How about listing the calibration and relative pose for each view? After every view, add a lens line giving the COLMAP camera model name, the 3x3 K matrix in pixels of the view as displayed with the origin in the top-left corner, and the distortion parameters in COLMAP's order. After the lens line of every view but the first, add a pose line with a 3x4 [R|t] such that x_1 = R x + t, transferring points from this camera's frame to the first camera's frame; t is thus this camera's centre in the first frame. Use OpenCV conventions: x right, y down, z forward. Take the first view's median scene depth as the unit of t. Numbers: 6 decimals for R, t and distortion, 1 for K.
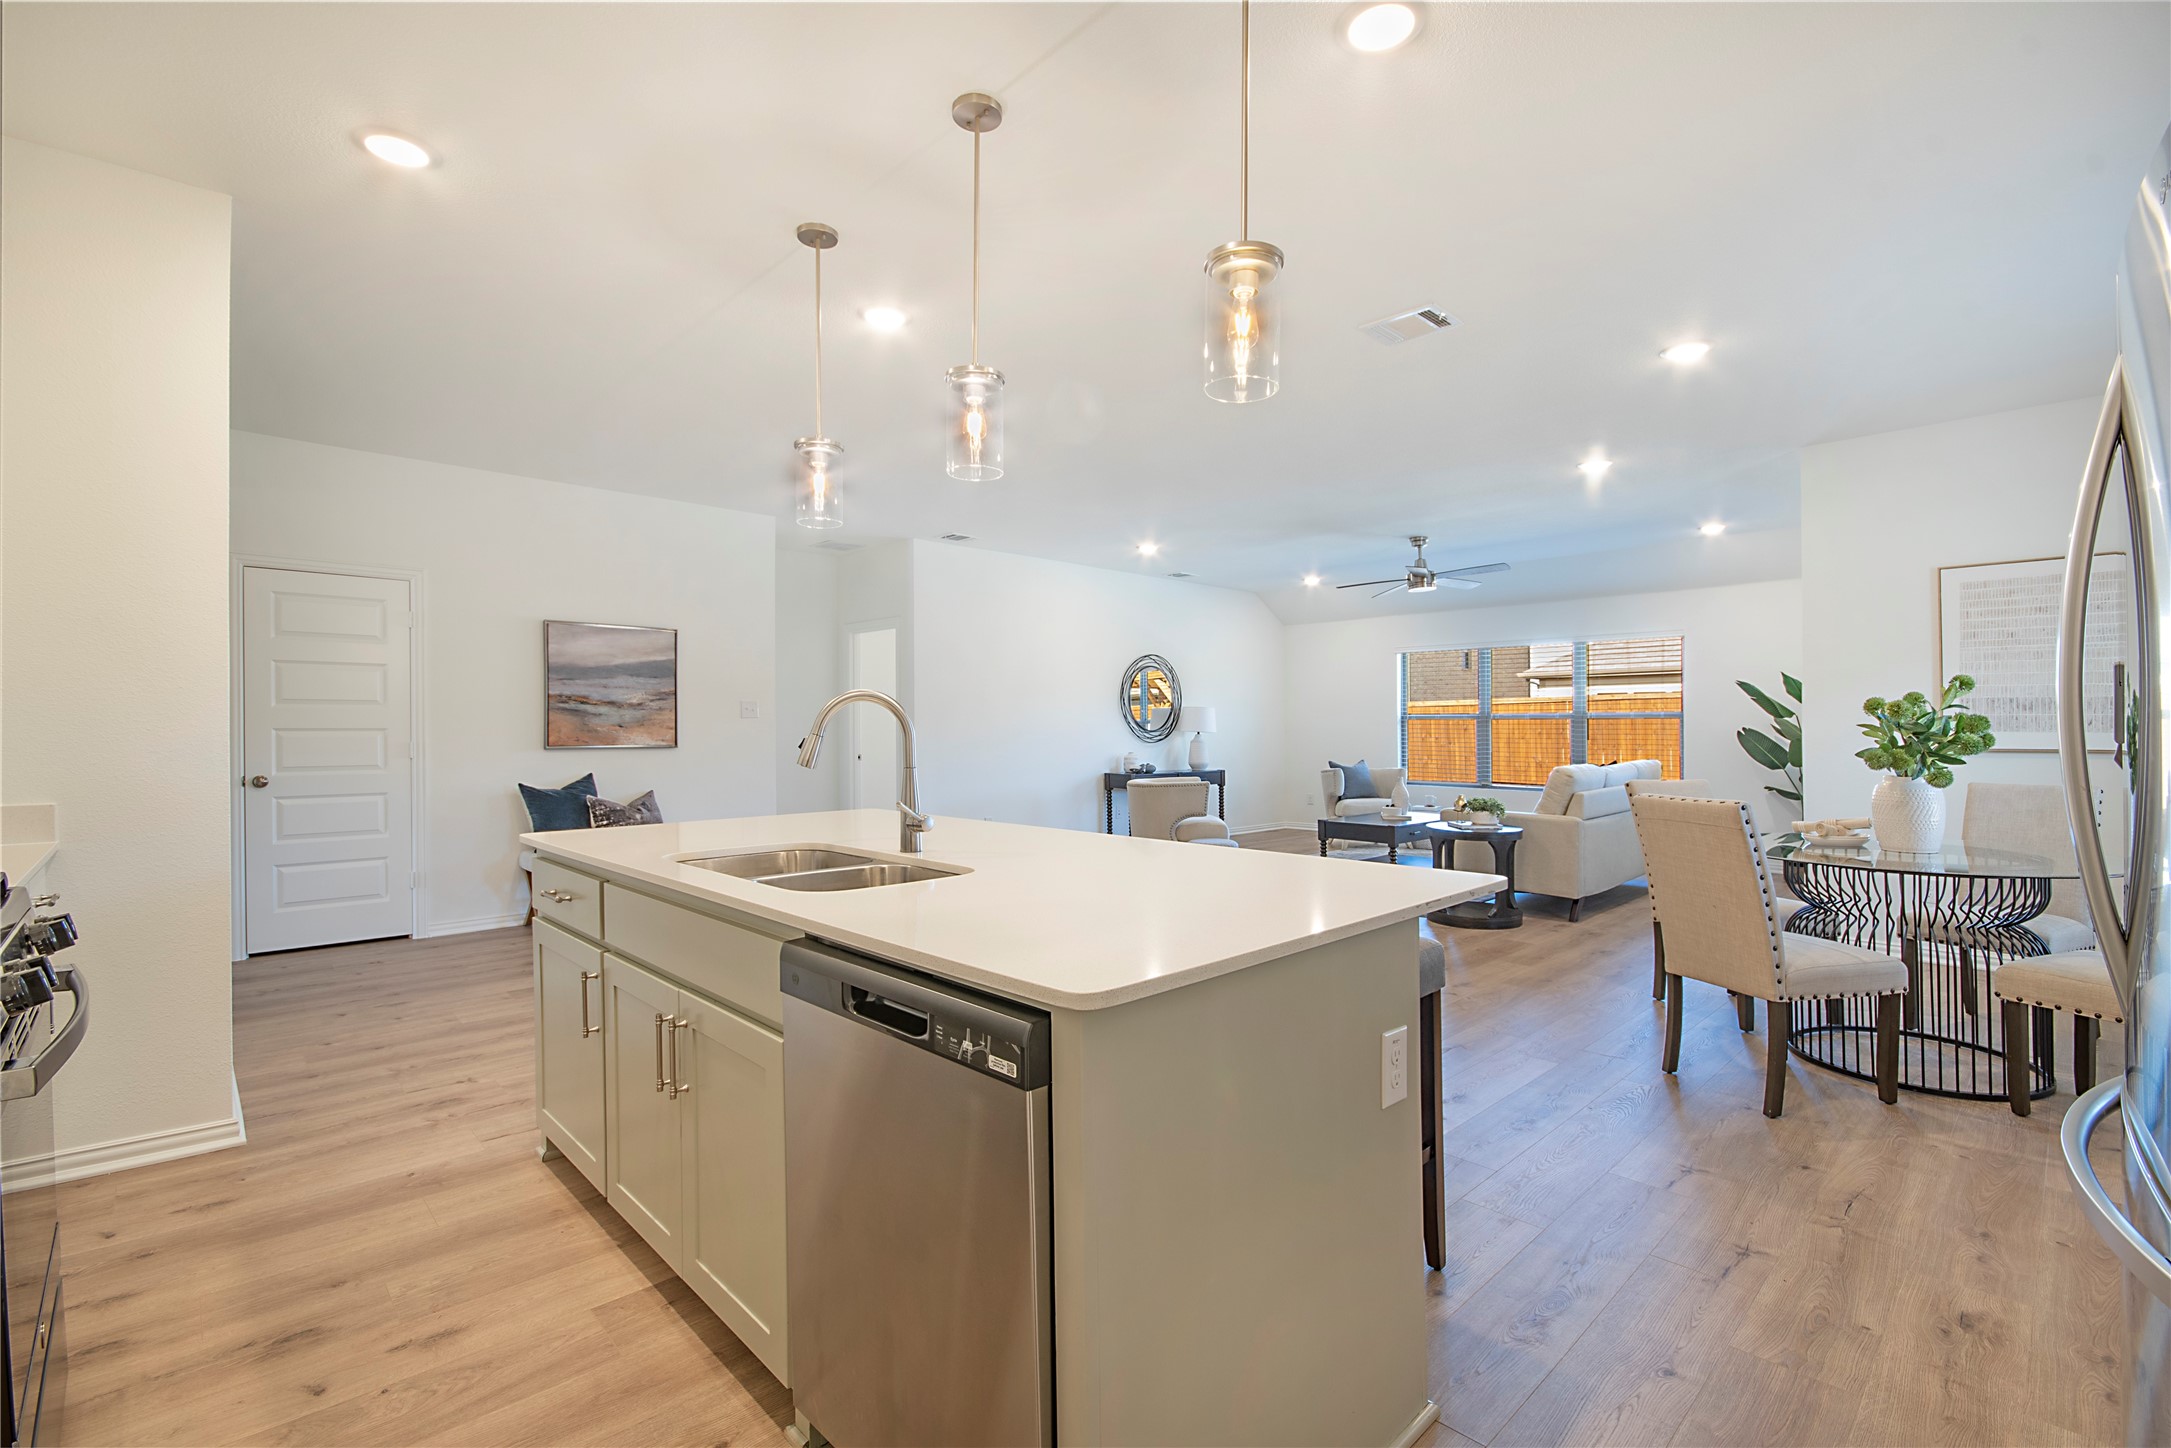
lens RADIAL K [[959.1, 0, 1099.5], [0, 959.1, 730.6], [0, 0, 1]] dist [0.001530, -0.005303]
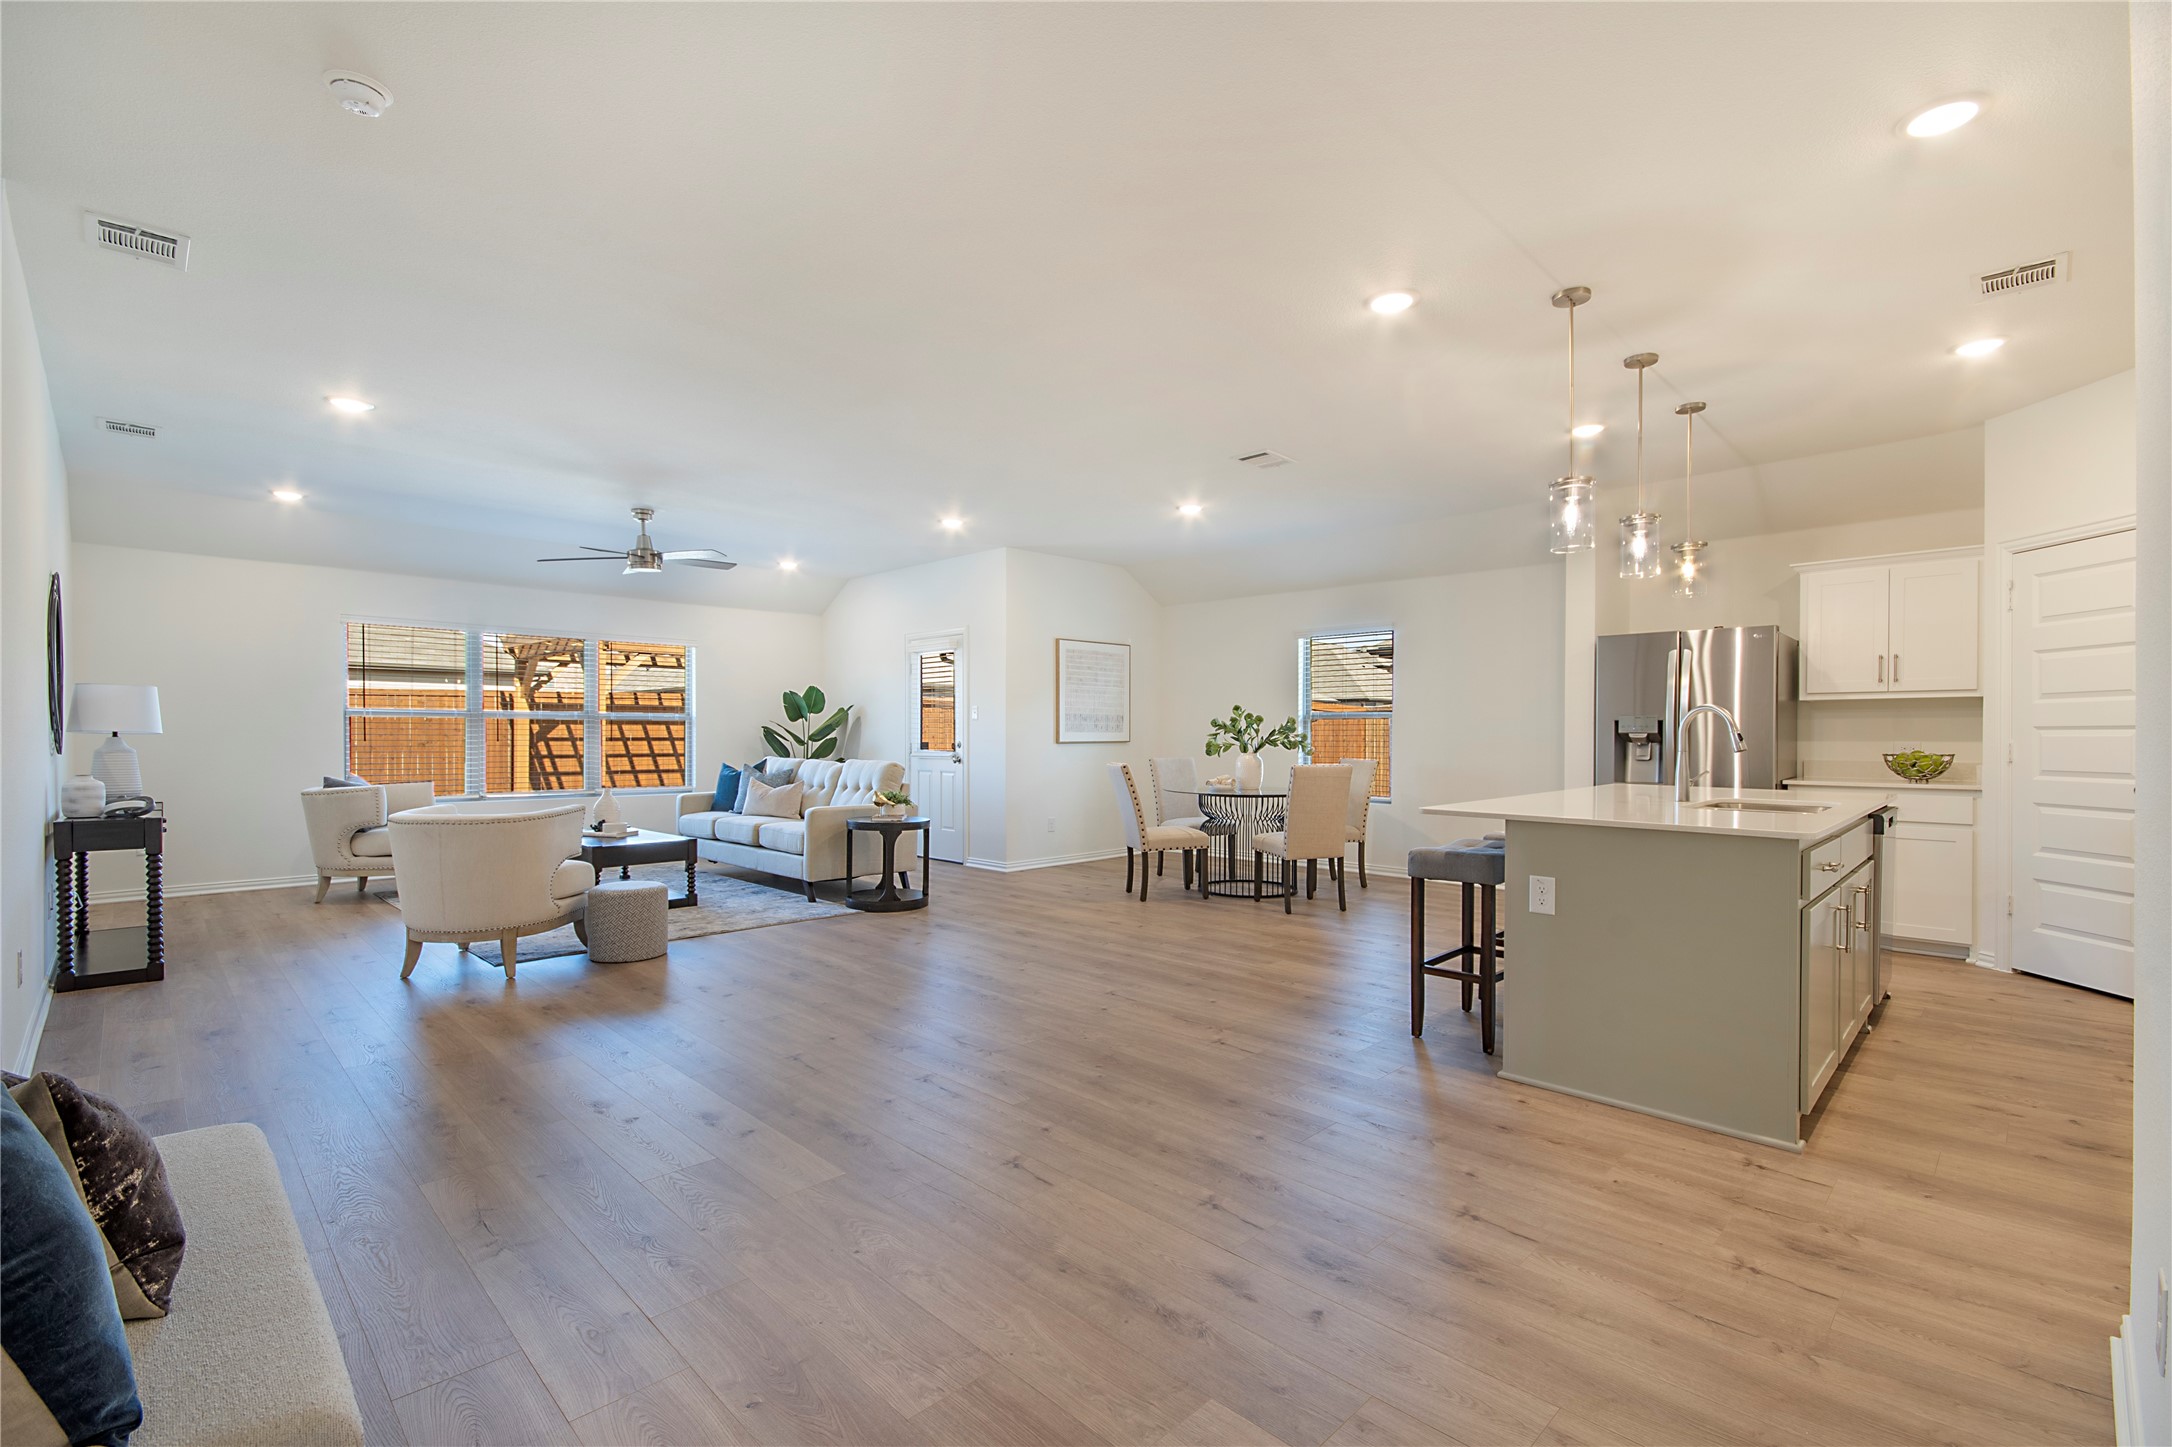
lens RADIAL K [[959.5, 0, 1102.2], [0, 959.5, 741.4], [0, 0, 1]] dist [0.001530, -0.005303]
pose [[-0.021338, -0.007233, 0.999746, -0.569050], [0.000587, 0.999974, 0.007247, 0.002818], [-0.999772, 0.000742, -0.021334, 0.635996]]
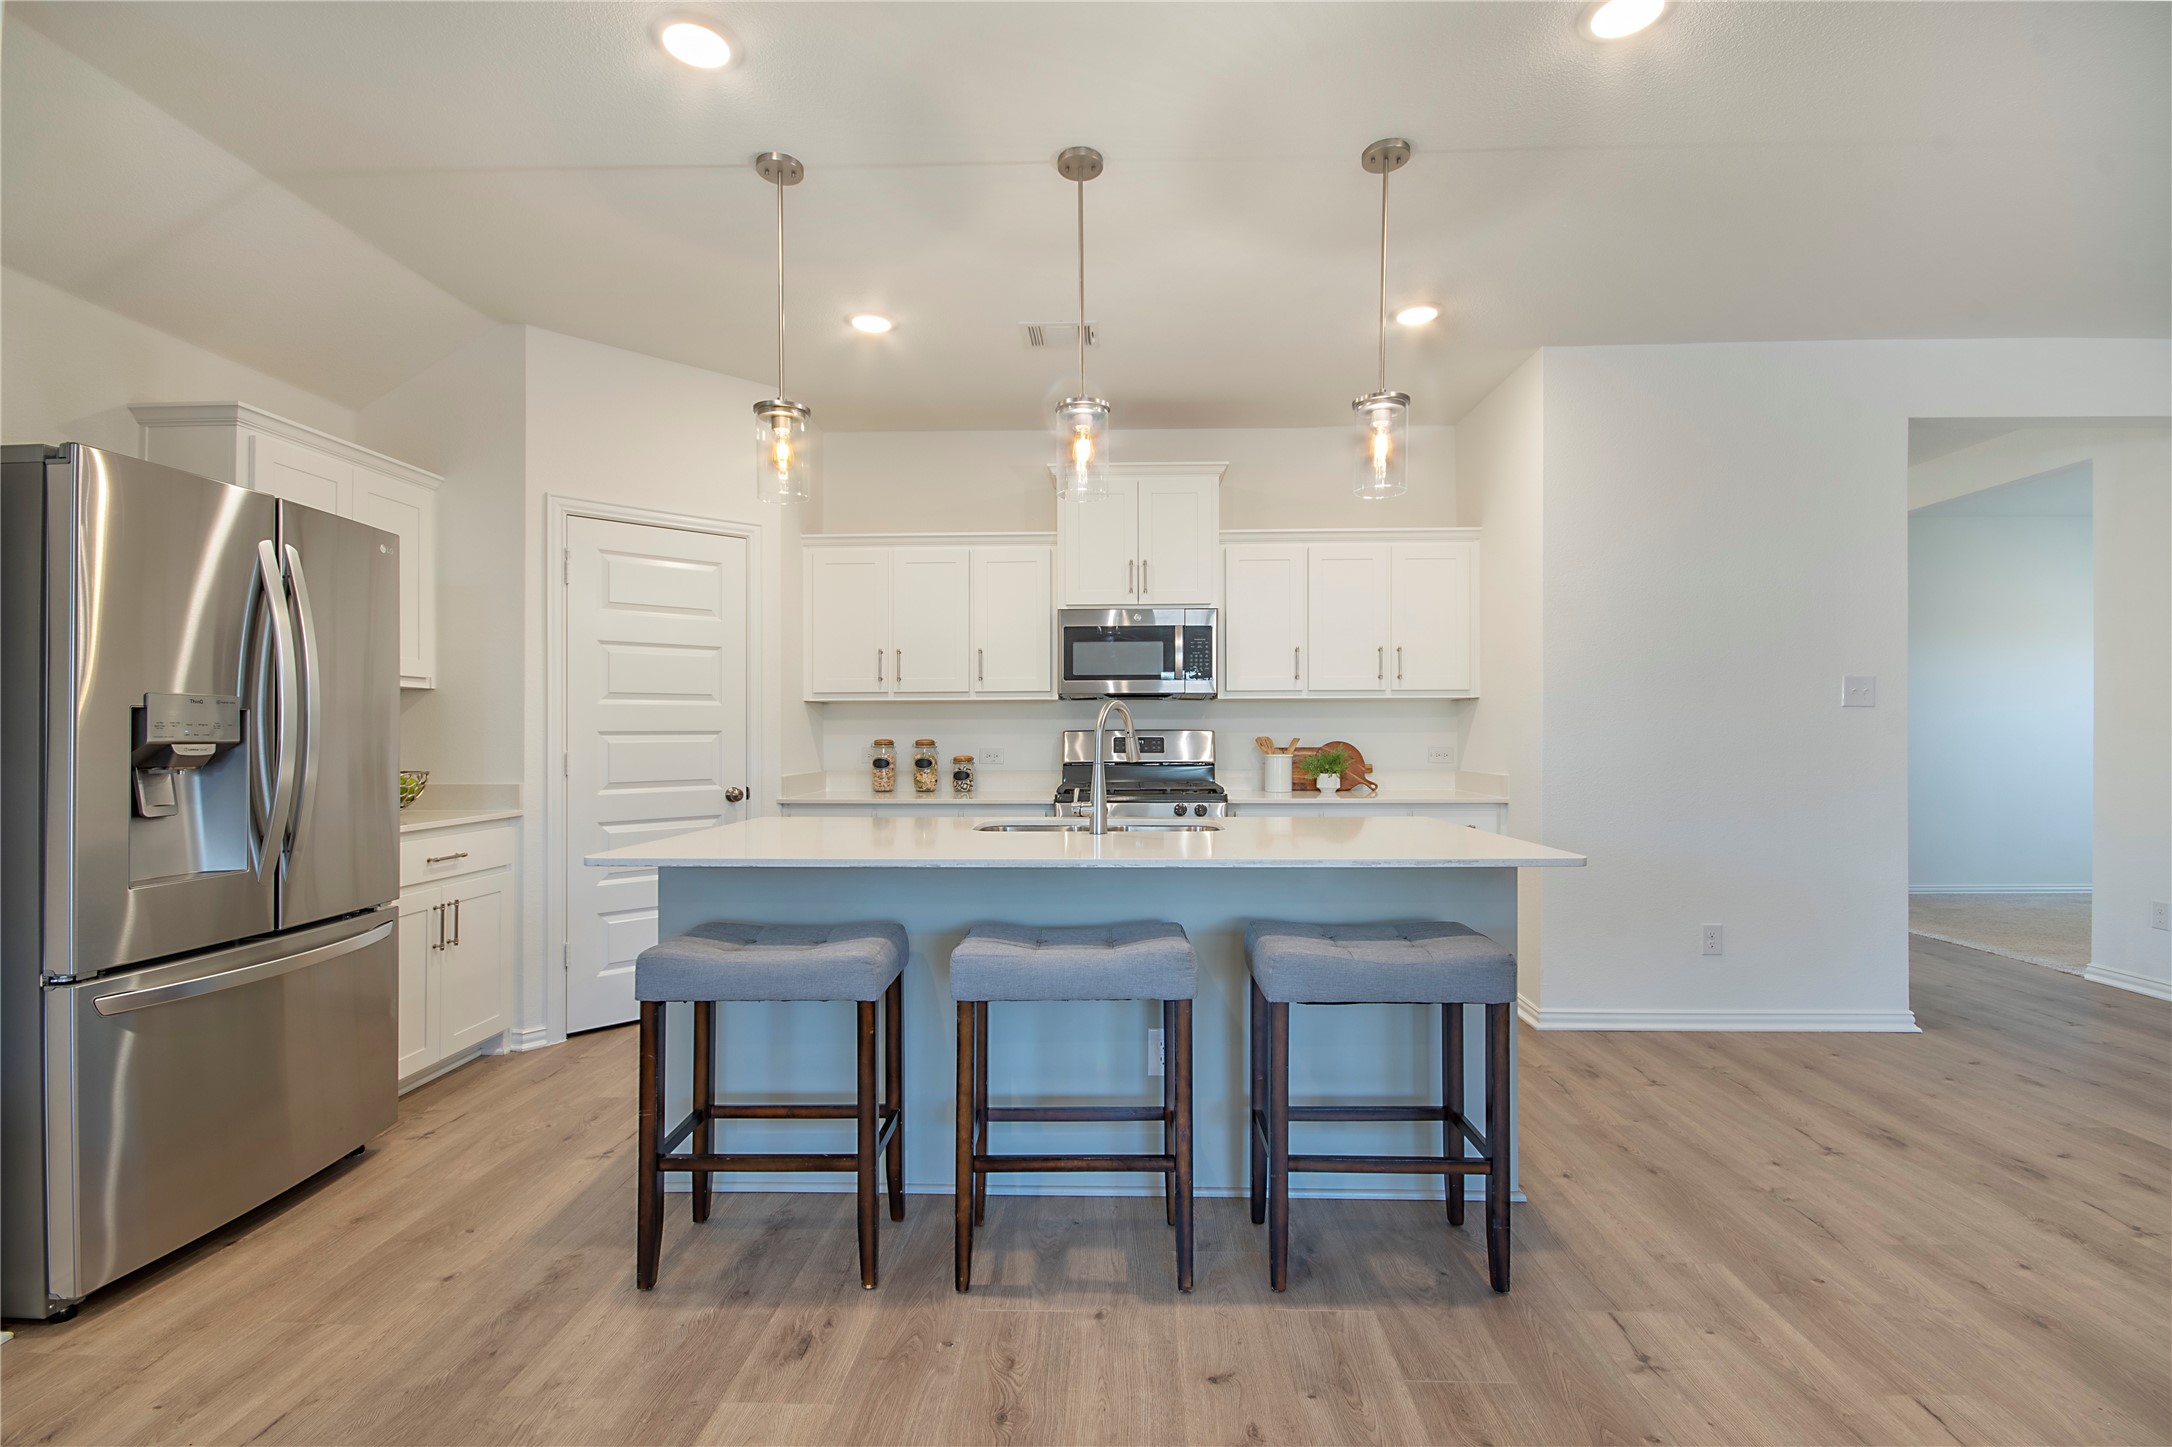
lens RADIAL K [[959.5, 0, 1095.7], [0, 959.5, 722.4], [0, 0, 1]] dist [0.001530, -0.005303]
pose [[-0.725654, -0.005911, -0.688034, 0.200876], [0.000470, 0.999959, -0.009086, -0.001474], [0.688059, -0.006916, -0.725622, 0.583379]]
